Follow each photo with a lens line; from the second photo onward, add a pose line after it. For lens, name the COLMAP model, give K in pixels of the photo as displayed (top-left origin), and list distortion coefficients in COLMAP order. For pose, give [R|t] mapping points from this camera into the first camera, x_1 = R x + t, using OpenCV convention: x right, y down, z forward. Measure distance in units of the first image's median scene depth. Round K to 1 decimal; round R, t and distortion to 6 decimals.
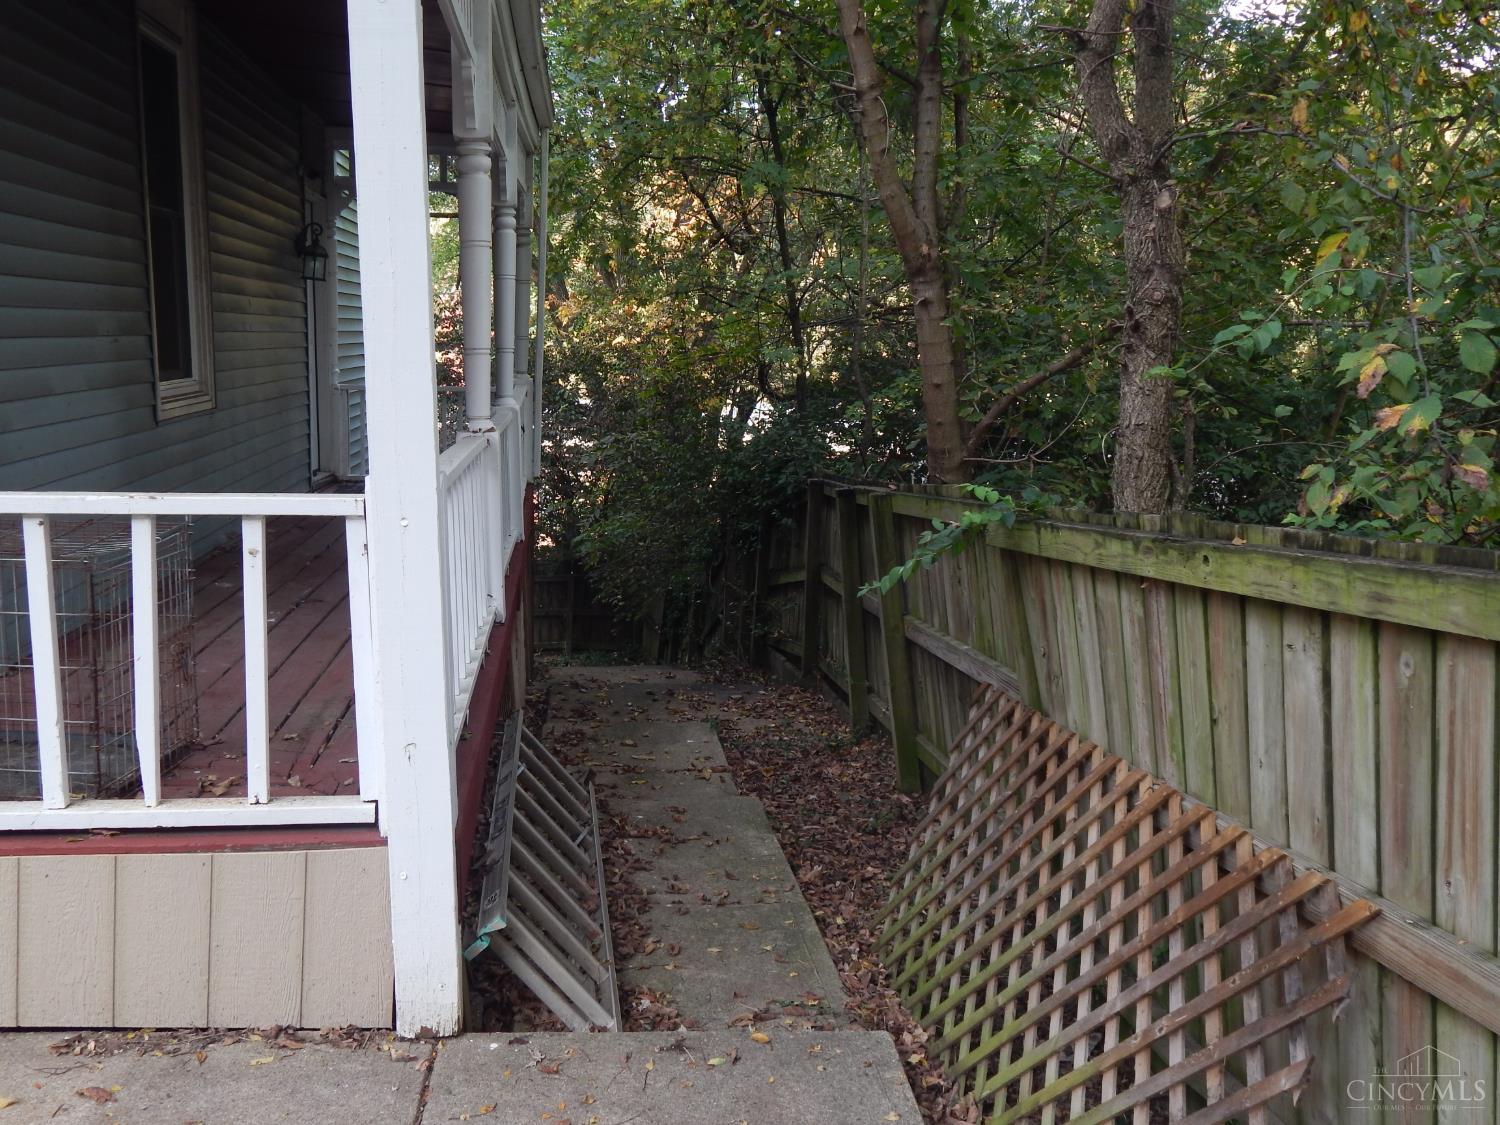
lens RADIAL K [[1492.6, 0, 739.8], [0, 1492.6, 558.1], [0, 0, 1]] dist [0.016135, 0.000000]
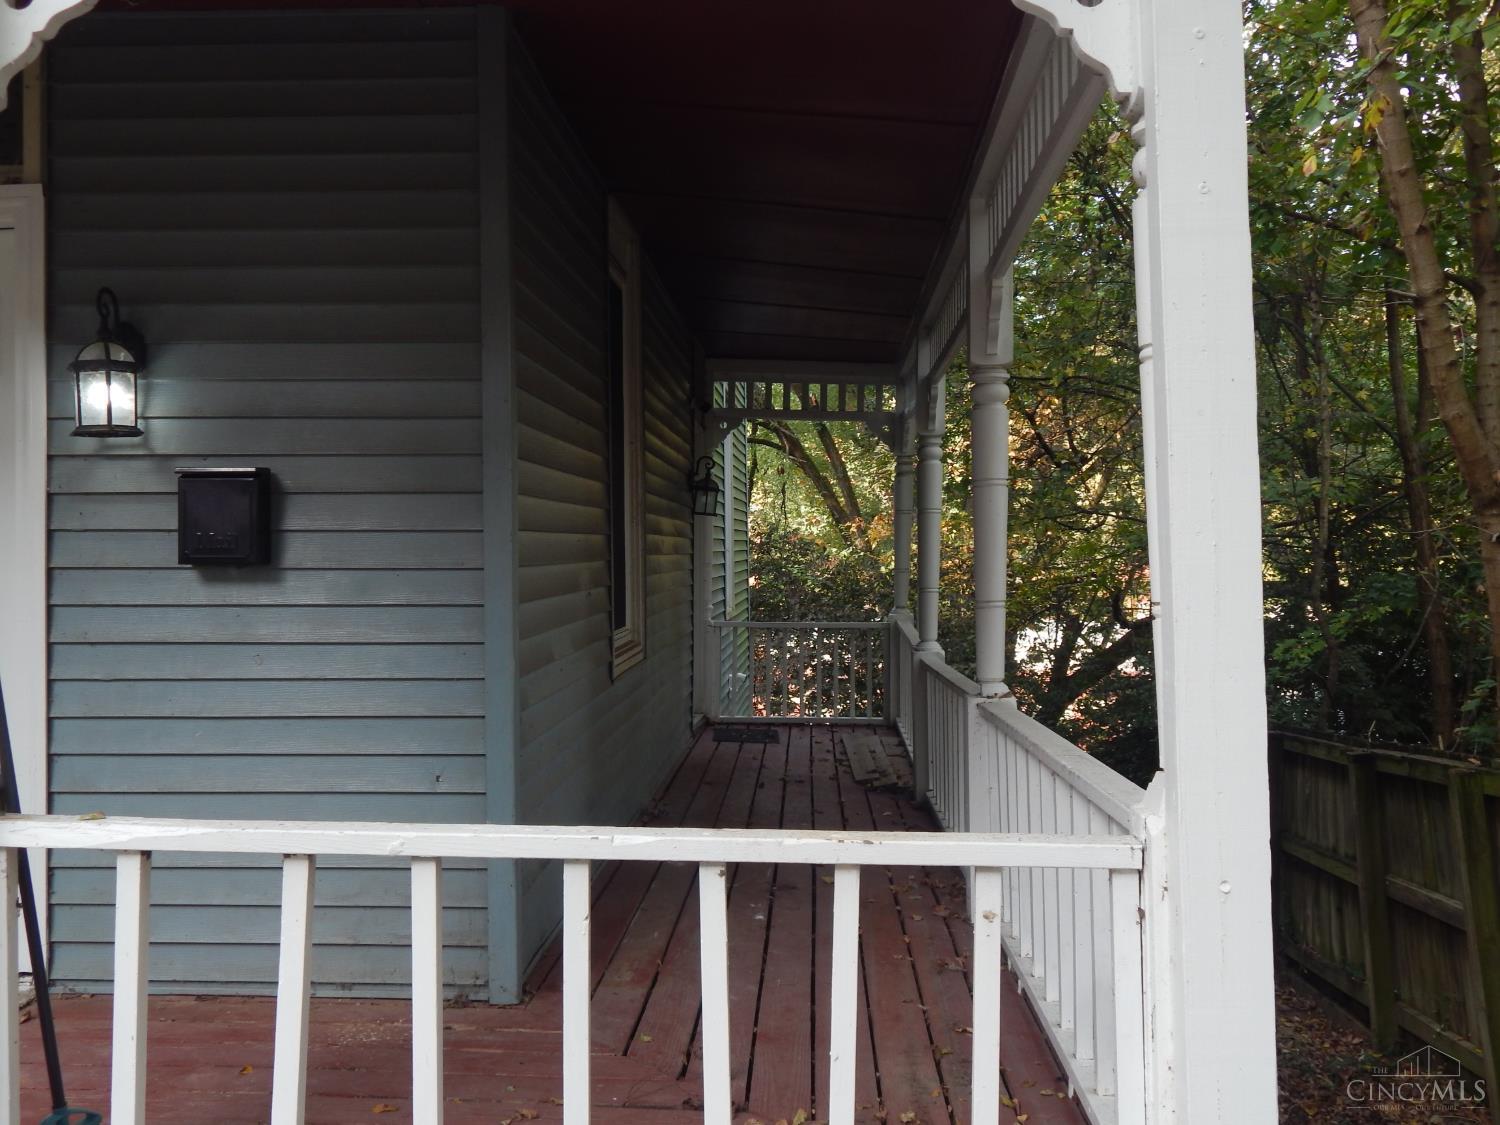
lens RADIAL K [[1492.6, 0, 746.8], [0, 1492.6, 574.1], [0, 0, 1]] dist [0.016135, 0.000000]
pose [[0.988401, -0.007252, -0.151694, -0.163088], [-0.012735, 0.991384, -0.130370, -0.036416], [0.151333, 0.130790, 0.979792, 0.115060]]
